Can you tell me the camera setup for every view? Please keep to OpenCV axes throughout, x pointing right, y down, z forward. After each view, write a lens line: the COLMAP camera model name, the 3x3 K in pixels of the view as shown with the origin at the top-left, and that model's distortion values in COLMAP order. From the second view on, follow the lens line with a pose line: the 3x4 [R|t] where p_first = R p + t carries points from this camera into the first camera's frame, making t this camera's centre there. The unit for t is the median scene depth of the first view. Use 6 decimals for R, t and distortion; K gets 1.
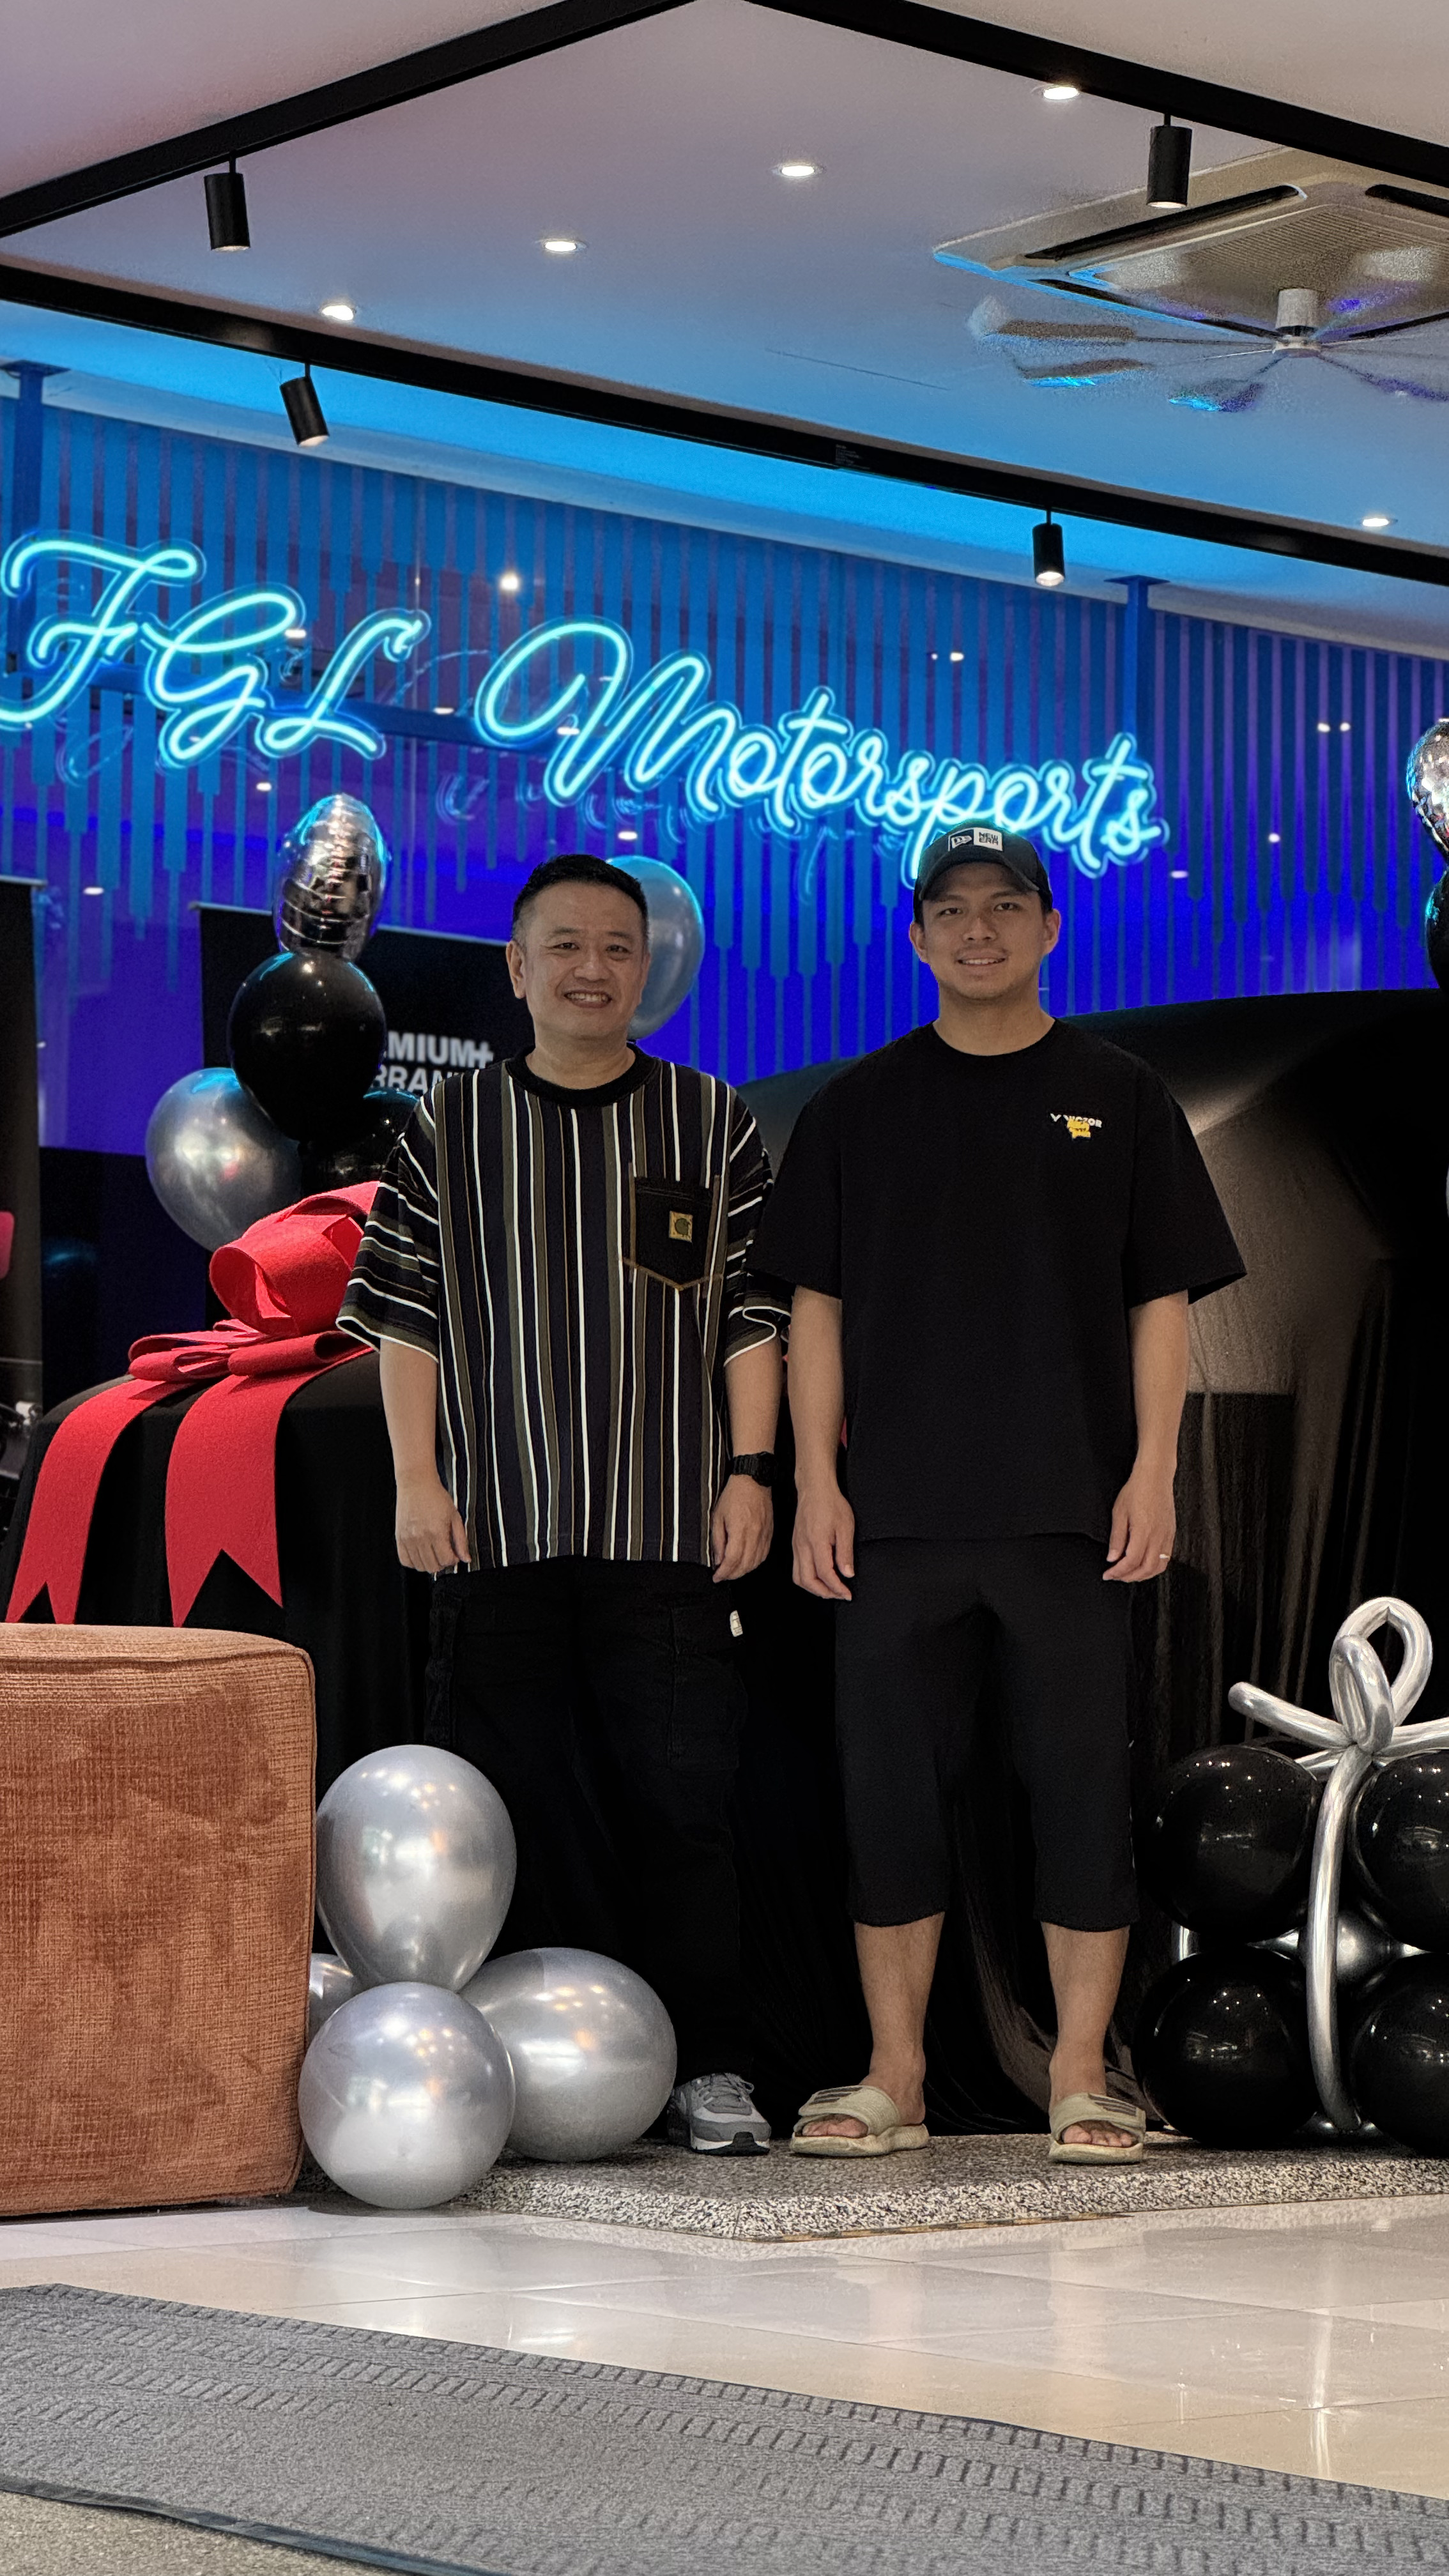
lens RADIAL K [[5696.6, 0, 677.0], [0, 5696.6, 1325.1], [0, 0, 1]] dist [-0.046767, 0.000000]
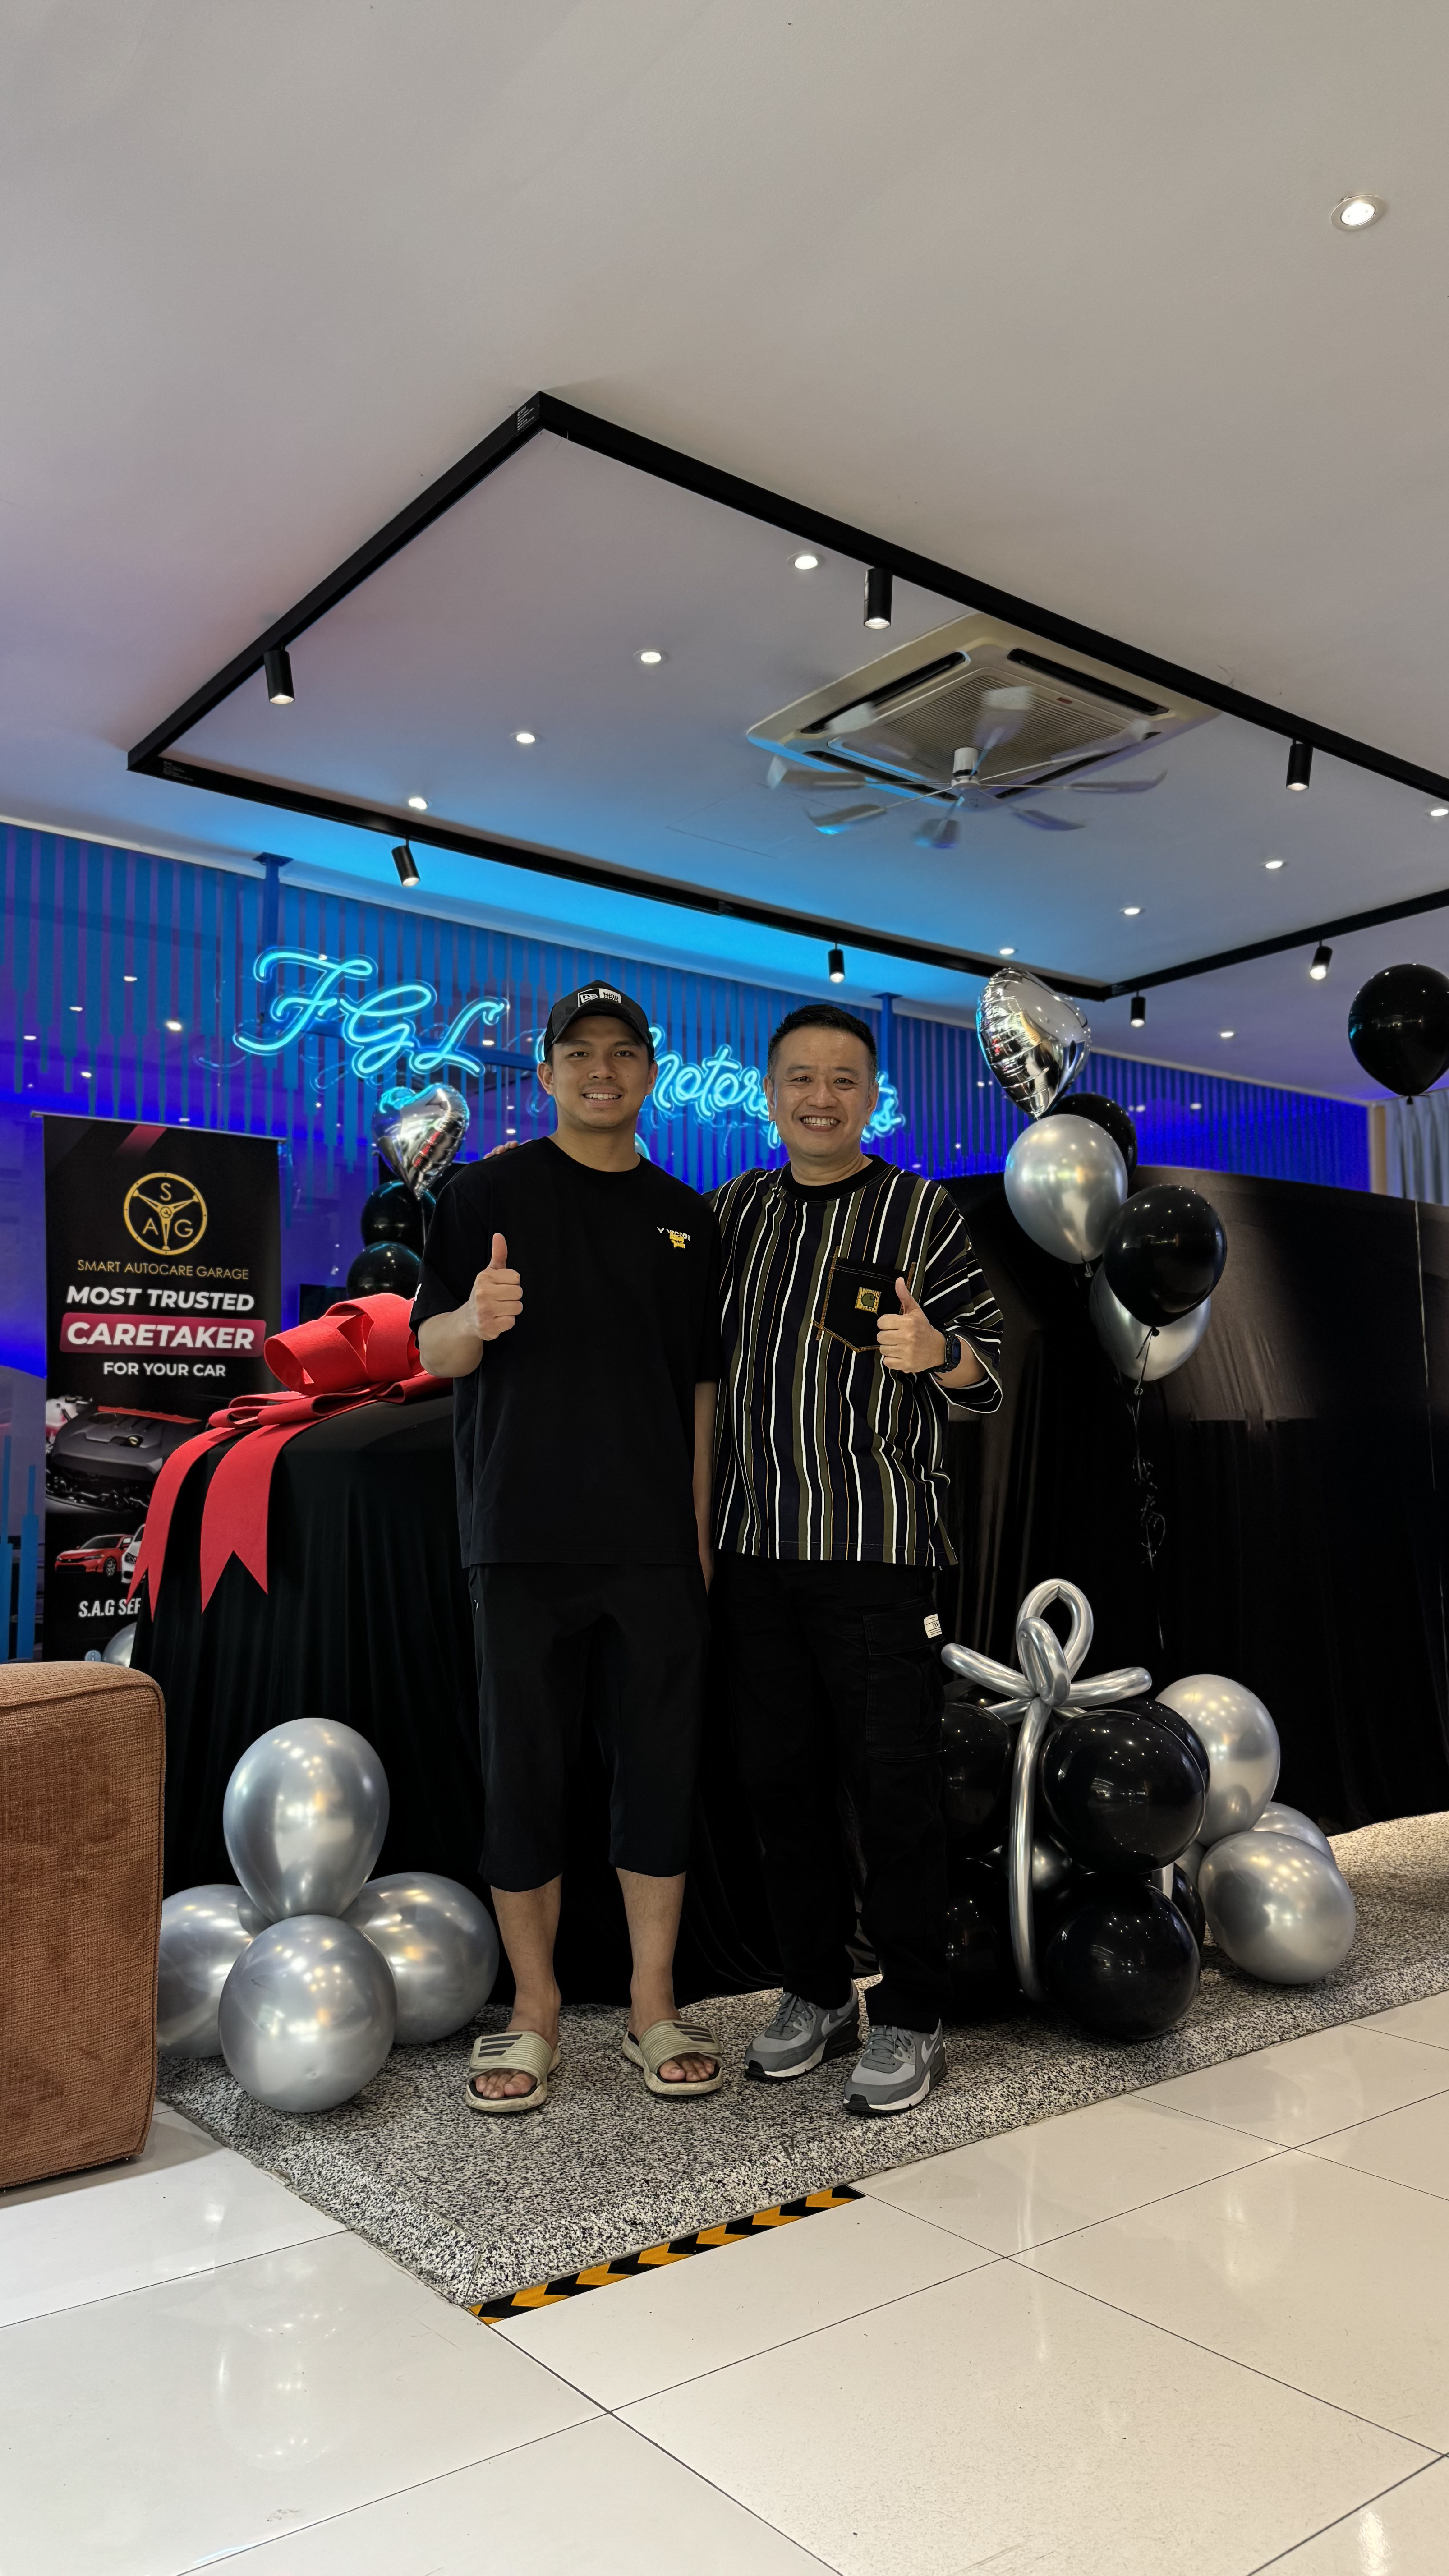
lens RADIAL K [[1806.8, 0, 735.9], [0, 1806.8, 1303.2], [0, 0, 1]] dist [0.088434, -0.104740]
pose [[0.999622, -0.020412, -0.018428, 0.041738], [0.019862, 0.999365, -0.029580, -0.005007], [0.019020, 0.029203, 0.999393, 0.406884]]
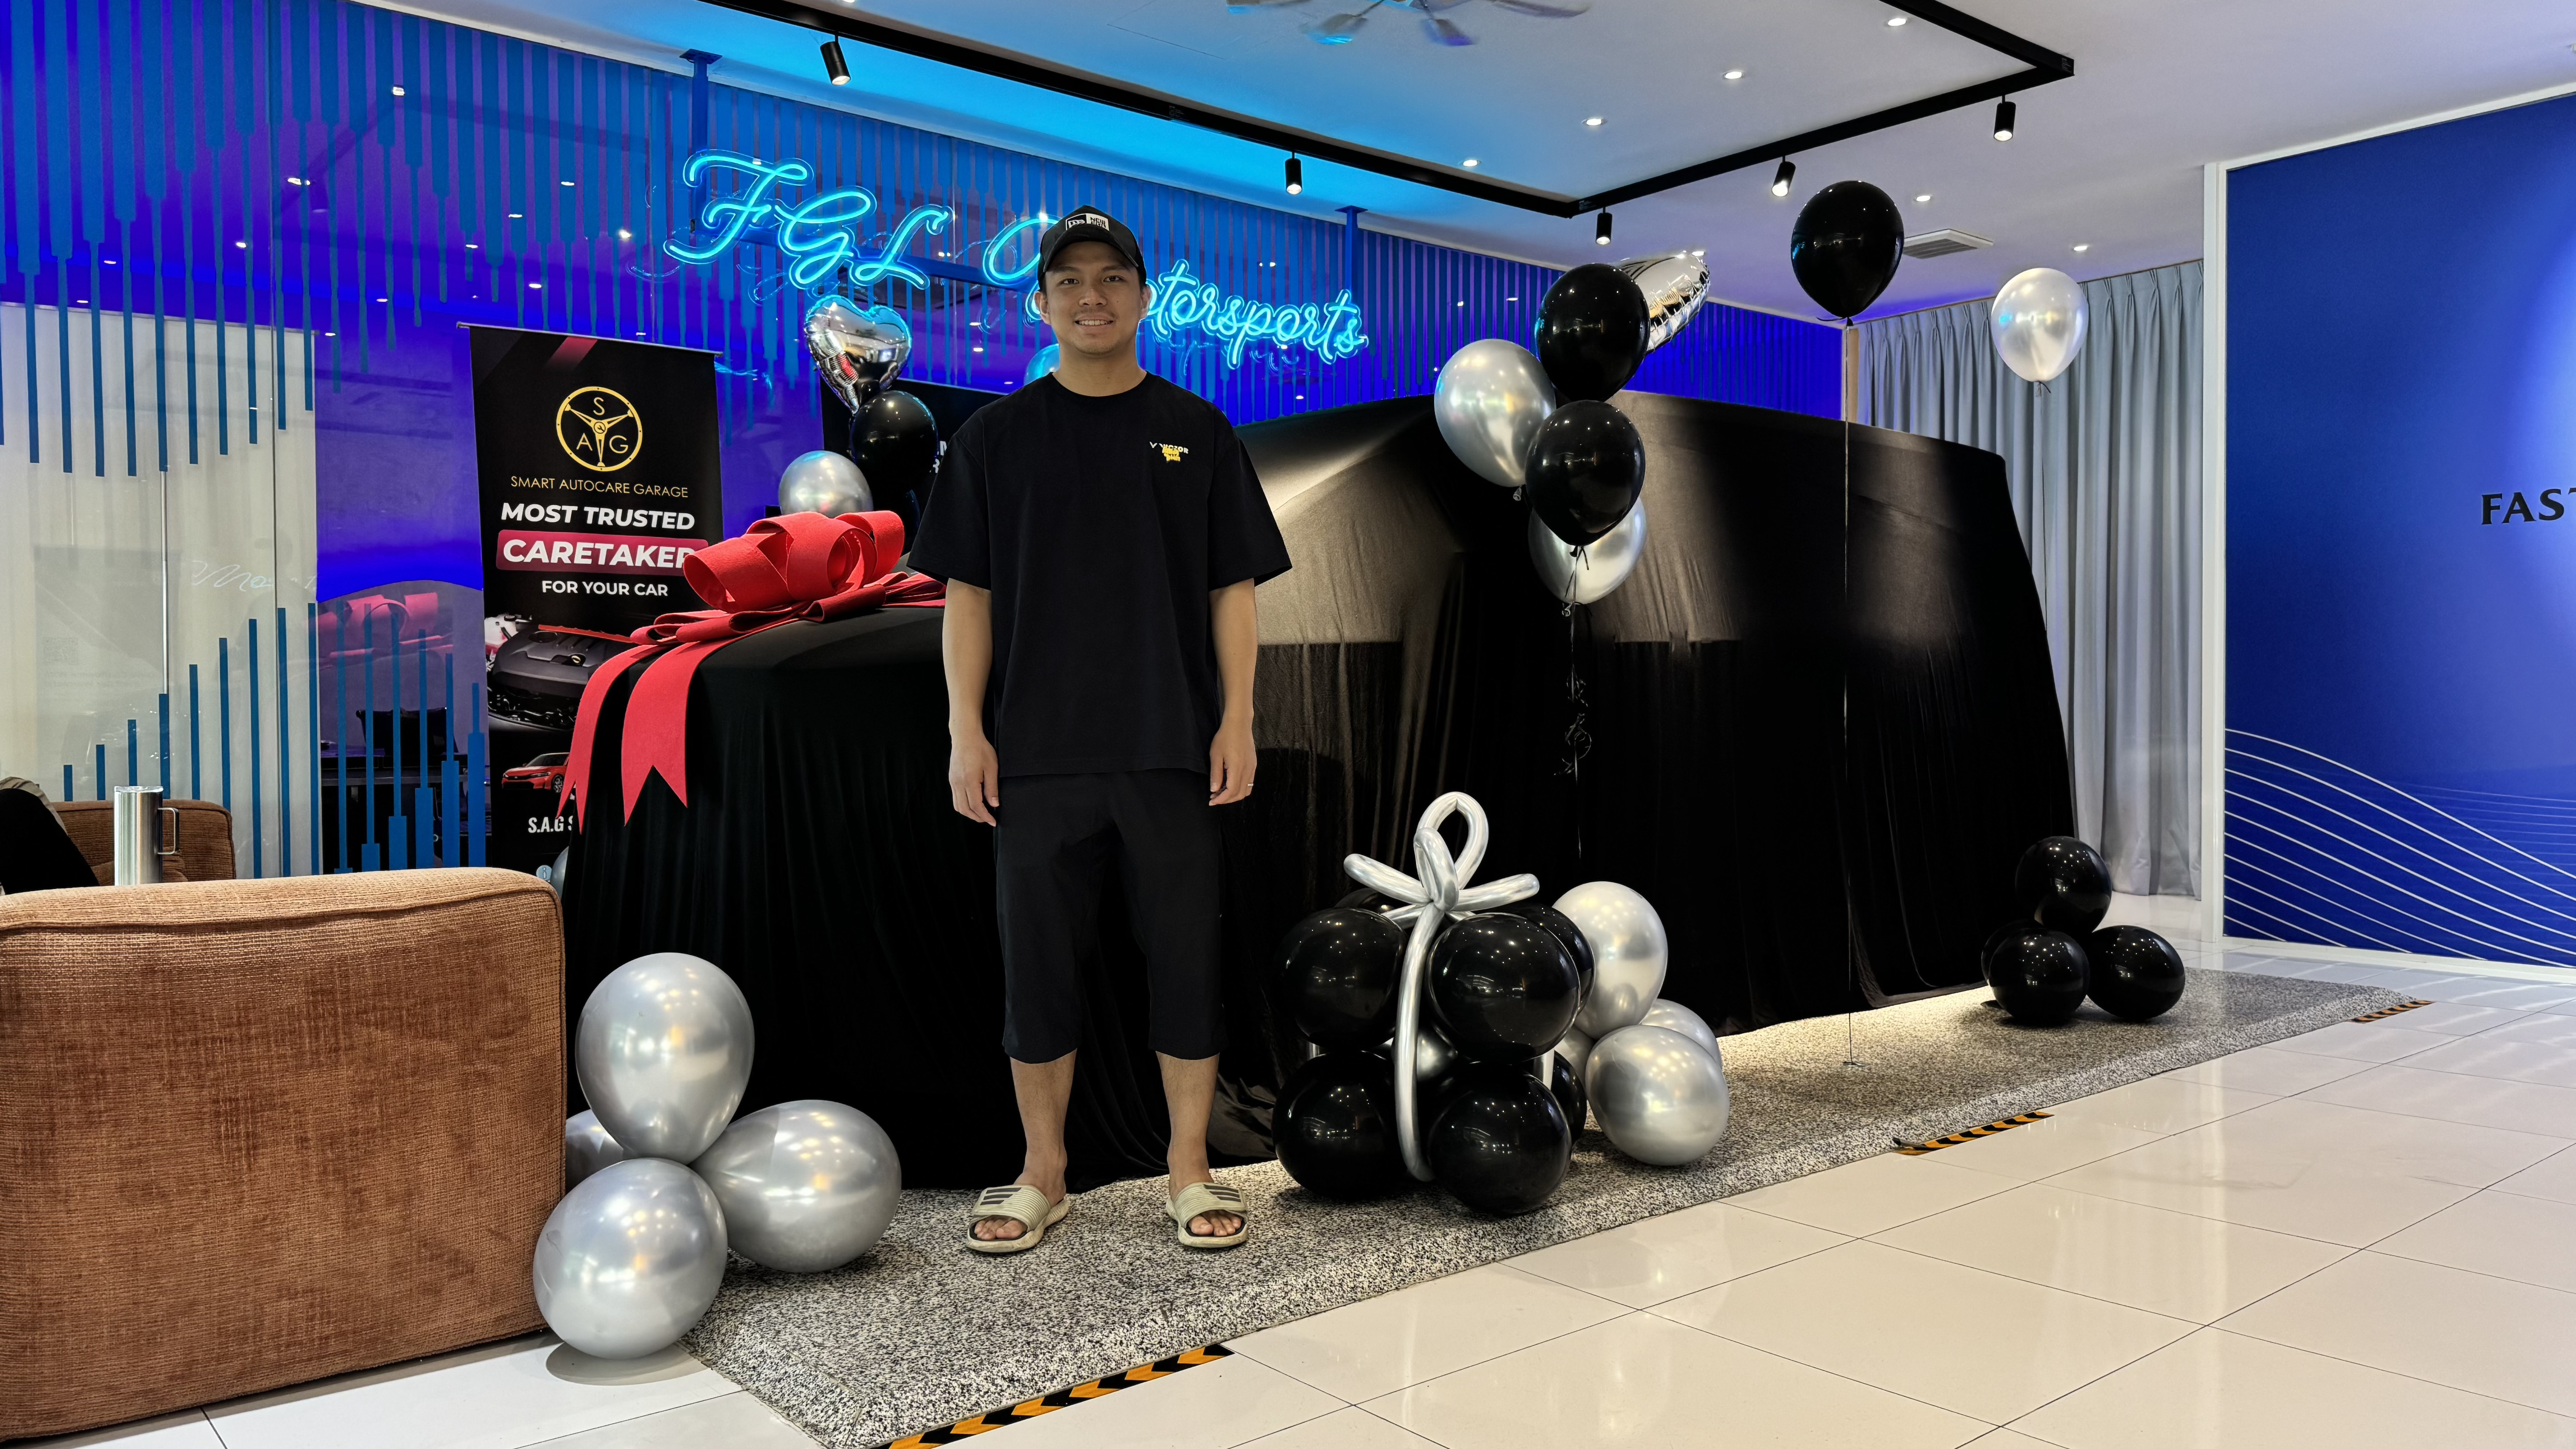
lens RADIAL K [[1806.8, 0, 1294.9], [0, 1806.8, 744.3], [0, 0, 1]] dist [0.088434, -0.104740]
pose [[0.999800, -0.017669, 0.009394, 0.058729], [0.016776, 0.995993, 0.087844, -0.002836], [-0.010909, -0.087669, 0.996090, 0.402535]]
